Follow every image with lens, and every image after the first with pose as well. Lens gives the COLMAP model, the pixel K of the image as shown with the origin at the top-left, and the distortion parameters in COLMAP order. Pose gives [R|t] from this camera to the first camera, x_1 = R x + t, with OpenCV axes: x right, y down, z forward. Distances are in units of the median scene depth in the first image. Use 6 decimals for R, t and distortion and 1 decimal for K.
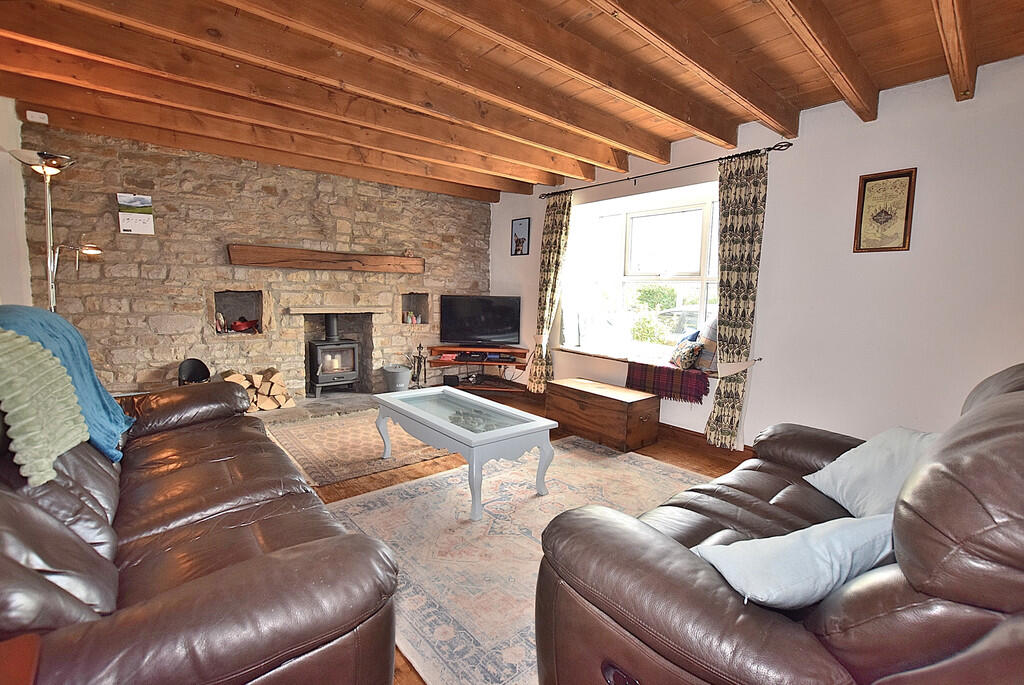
lens RADIAL K [[453.5, 0, 511.0], [0, 453.5, 343.7], [0, 0, 1]] dist [-0.026651, 0.001944]
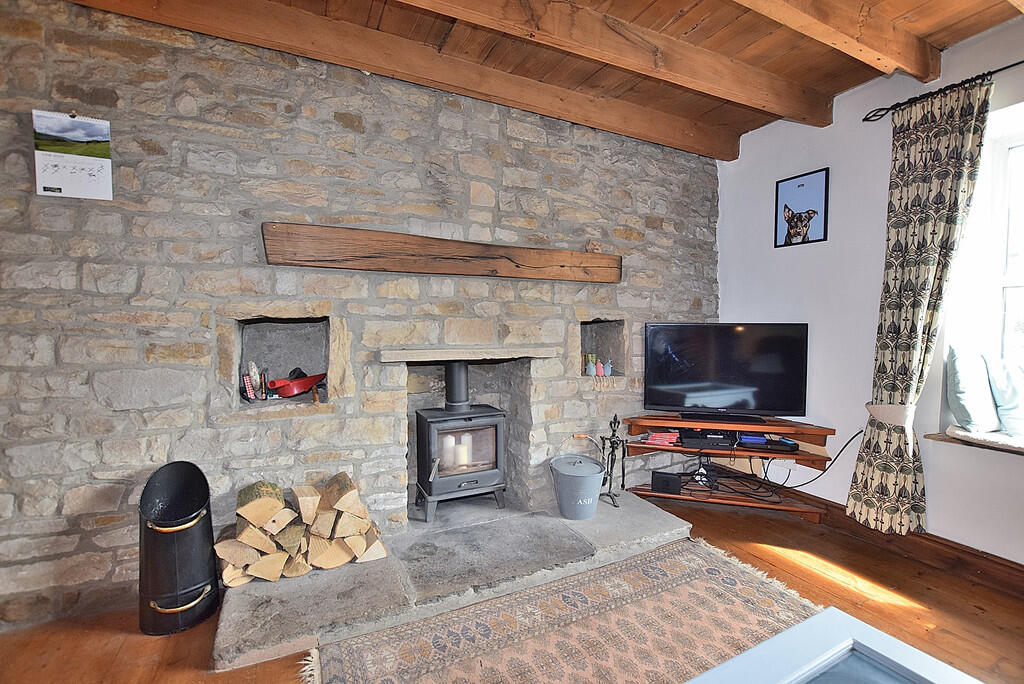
lens RADIAL K [[453.5, 0, 516.1], [0, 453.5, 342.8], [0, 0, 1]] dist [-0.026651, 0.001944]
pose [[0.977178, -0.011813, -0.212096, -0.222071], [-0.005165, 0.996836, -0.079318, -0.045897], [0.212362, 0.078603, 0.974025, 0.506442]]
